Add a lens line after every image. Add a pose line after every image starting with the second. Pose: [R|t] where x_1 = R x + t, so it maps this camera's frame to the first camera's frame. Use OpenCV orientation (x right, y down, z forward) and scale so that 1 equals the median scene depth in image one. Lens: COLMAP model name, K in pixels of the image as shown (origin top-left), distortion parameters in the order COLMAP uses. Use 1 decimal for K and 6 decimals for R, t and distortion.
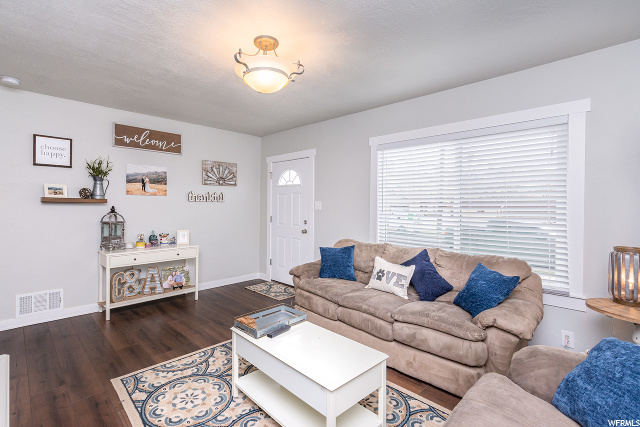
lens RADIAL K [[302.3, 0, 306.2], [0, 302.3, 212.0], [0, 0, 1]] dist [-0.001107, -0.000389]
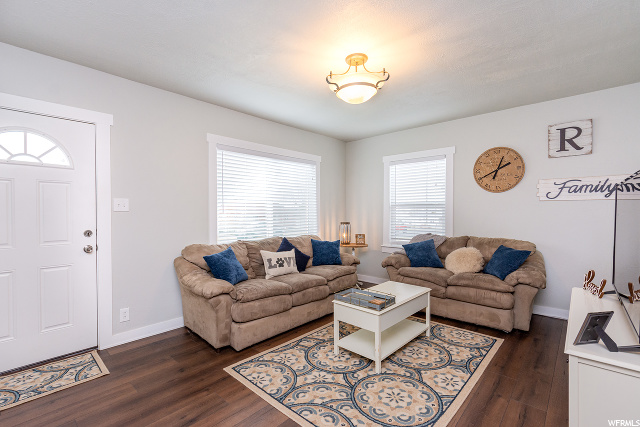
lens RADIAL K [[296.0, 0, 320.0], [0, 296.0, 213.5], [0, 0, 1]] dist [-0.000119, -0.000053]
pose [[-0.067182, -0.014136, 0.997641, -0.718714], [0.027644, 0.999489, 0.016024, -0.001021], [-0.997358, 0.028656, -0.066757, 0.701131]]
